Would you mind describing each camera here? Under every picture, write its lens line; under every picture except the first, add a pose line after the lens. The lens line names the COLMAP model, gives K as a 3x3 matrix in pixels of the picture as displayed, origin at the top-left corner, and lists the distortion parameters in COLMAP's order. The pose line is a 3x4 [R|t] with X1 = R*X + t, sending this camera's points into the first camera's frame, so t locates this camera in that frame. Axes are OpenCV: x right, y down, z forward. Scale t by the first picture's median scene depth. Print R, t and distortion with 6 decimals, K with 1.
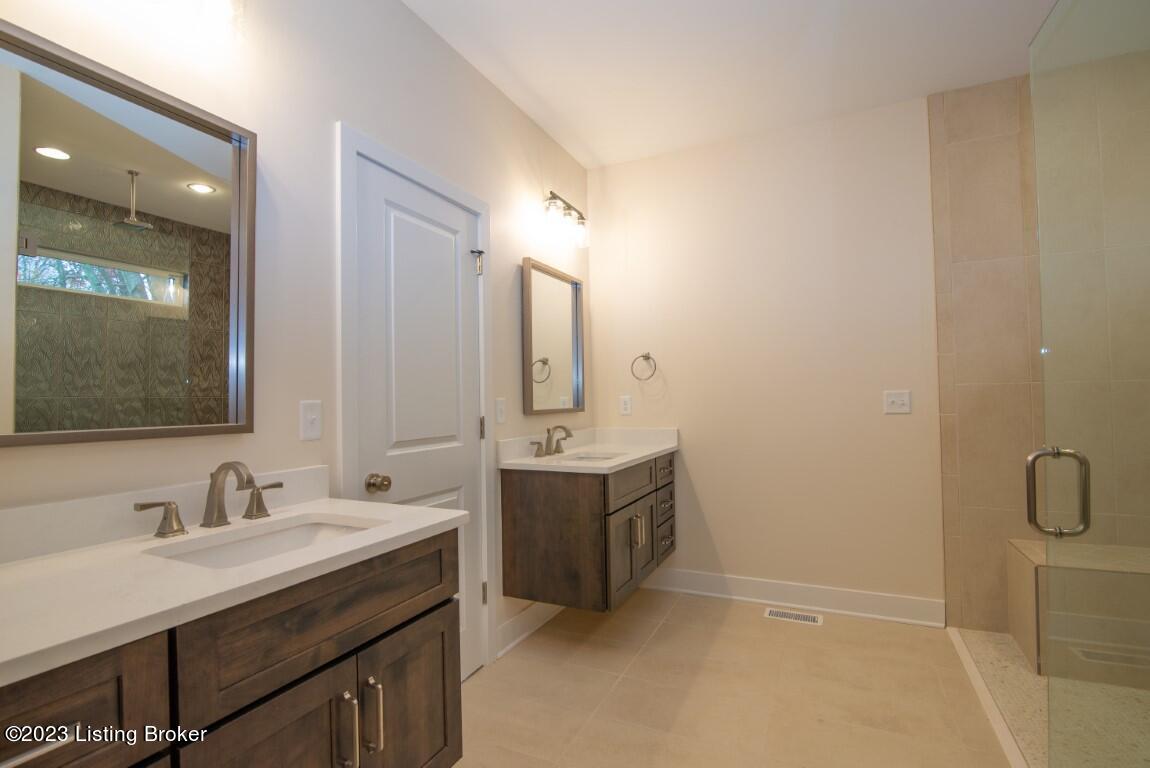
lens RADIAL K [[521.9, 0, 578.8], [0, 521.9, 388.9], [0, 0, 1]] dist [-0.012585, 0.000046]
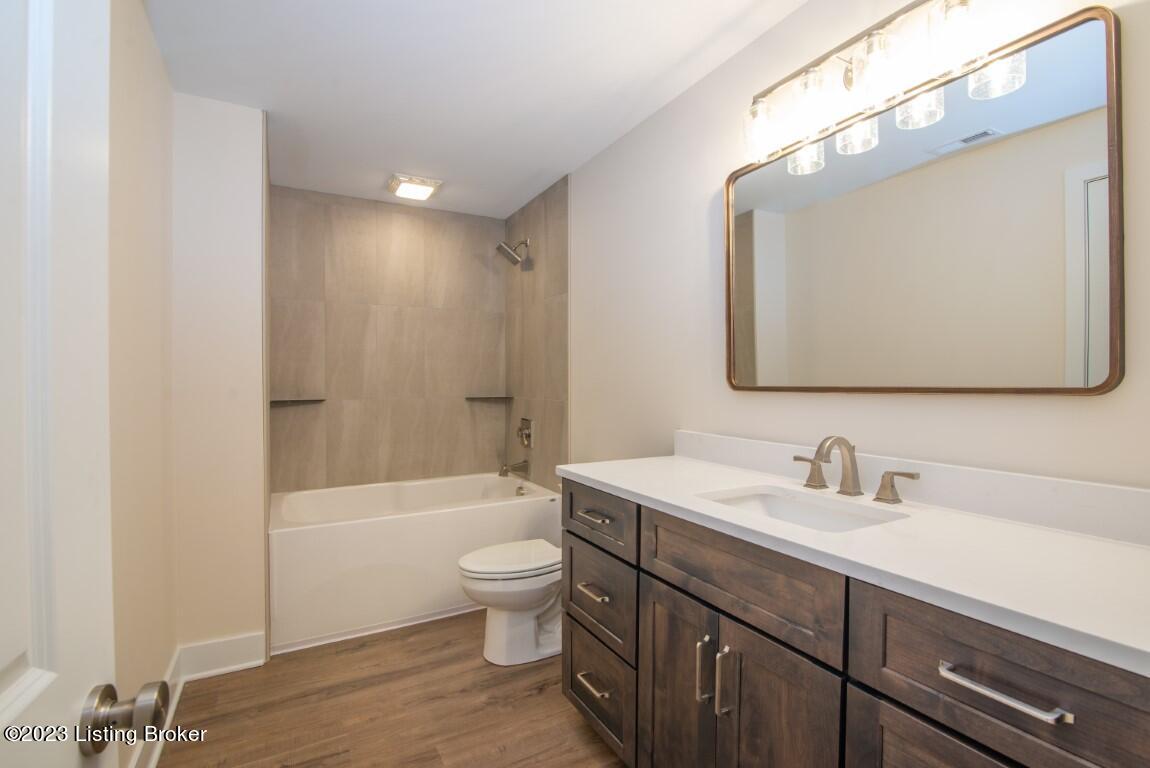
lens RADIAL K [[521.9, 0, 573.4], [0, 521.9, 385.3], [0, 0, 1]] dist [-0.012585, 0.000046]
pose [[-0.562522, 0.006770, -0.826755, 0.559131], [0.013800, 0.999904, -0.001202, 0.033513], [0.826667, -0.012086, -0.562561, 1.248201]]
